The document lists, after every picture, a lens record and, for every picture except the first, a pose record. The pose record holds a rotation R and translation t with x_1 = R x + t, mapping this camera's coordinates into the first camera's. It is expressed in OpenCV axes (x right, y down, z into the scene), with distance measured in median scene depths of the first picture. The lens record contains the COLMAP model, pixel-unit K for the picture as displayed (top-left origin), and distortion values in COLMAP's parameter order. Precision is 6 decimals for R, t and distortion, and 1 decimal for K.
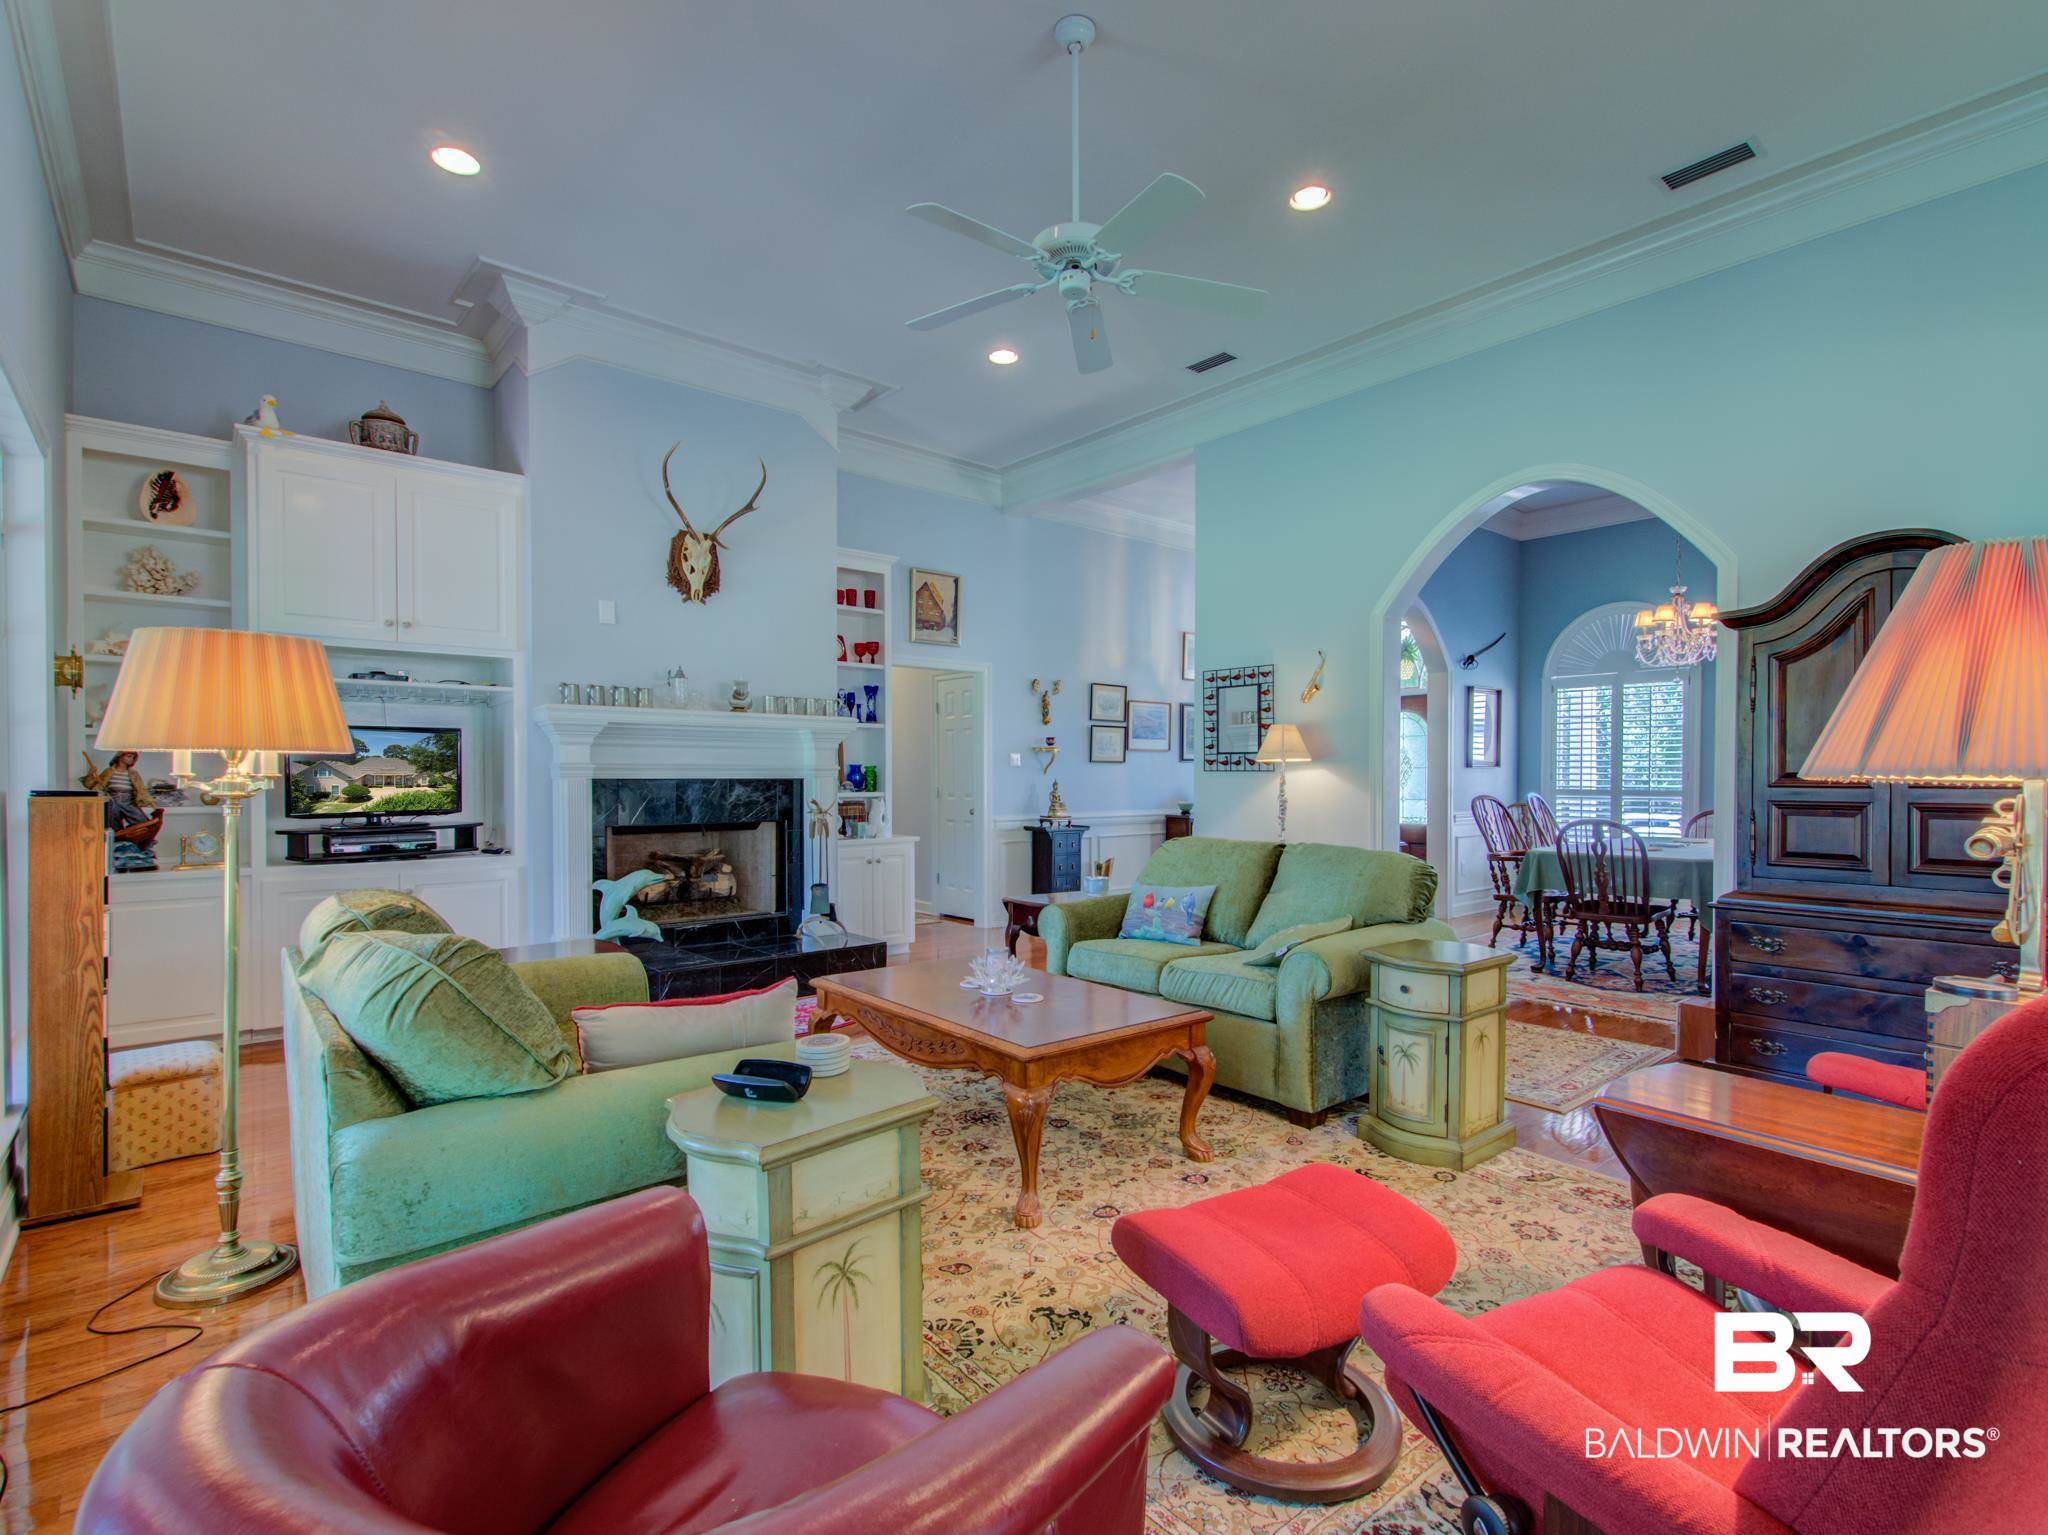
lens RADIAL K [[989.5, 0, 1020.1], [0, 989.5, 776.0], [0, 0, 1]] dist [0.012213, -0.000062]
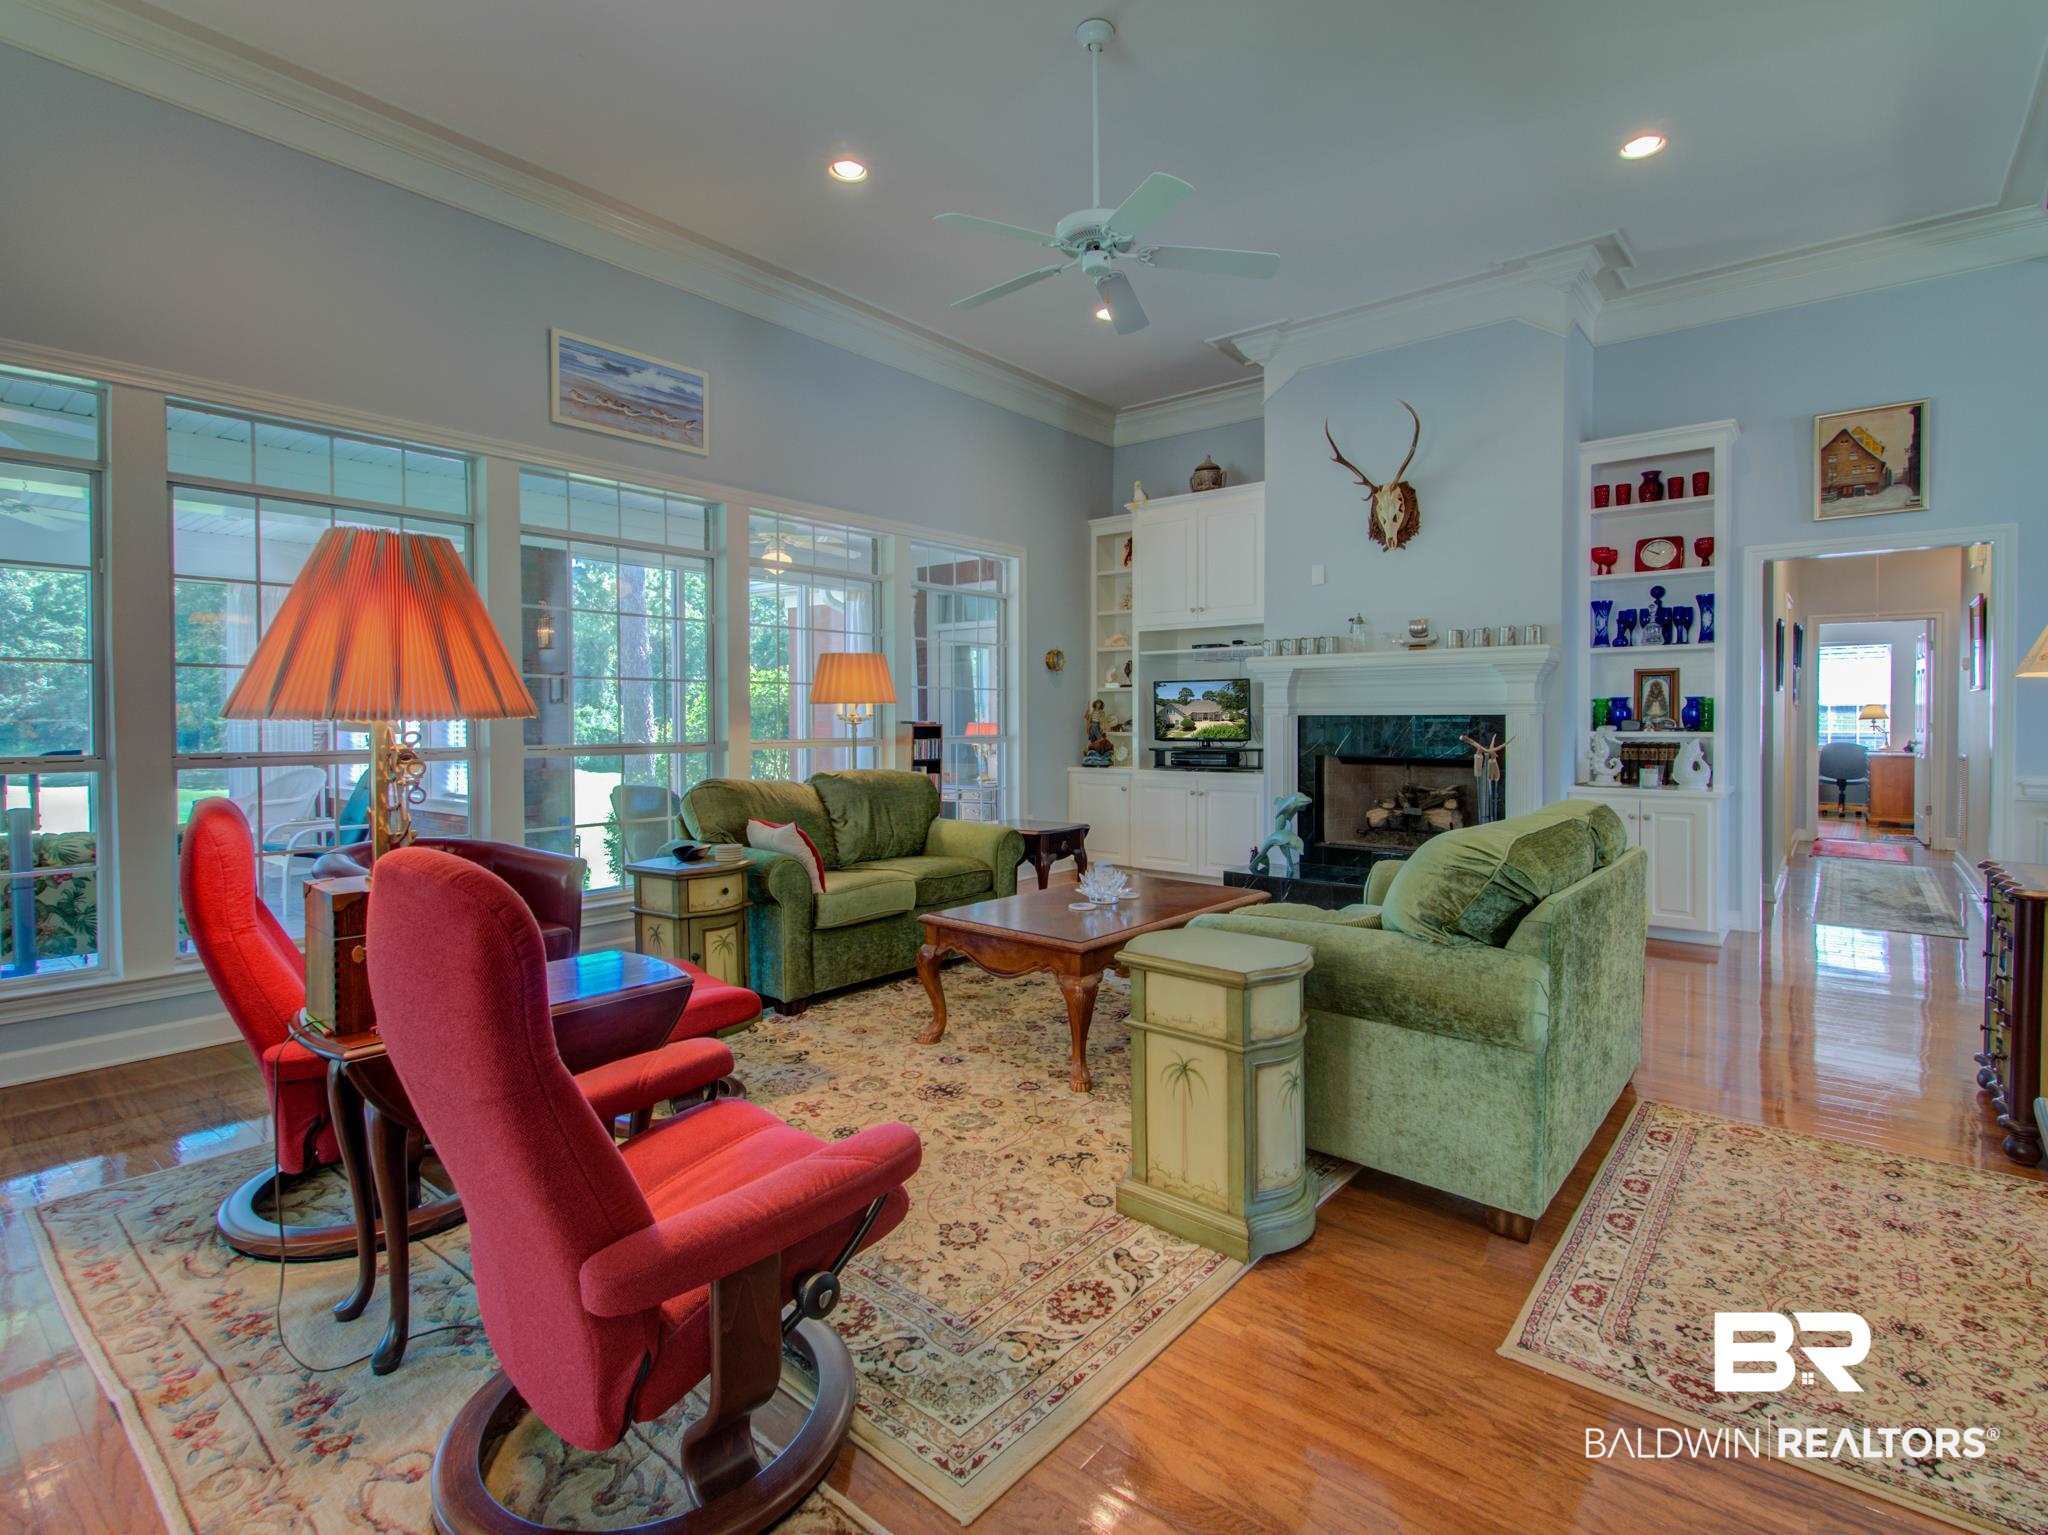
lens RADIAL K [[990.0, 0, 1034.1], [0, 990.0, 718.7], [0, 0, 1]] dist [0.000982, -0.000344]
pose [[0.178713, 0.002661, -0.983898, 0.717823], [0.003752, 0.999987, 0.003386, 0.001841], [0.983894, -0.004297, 0.178701, 0.473214]]
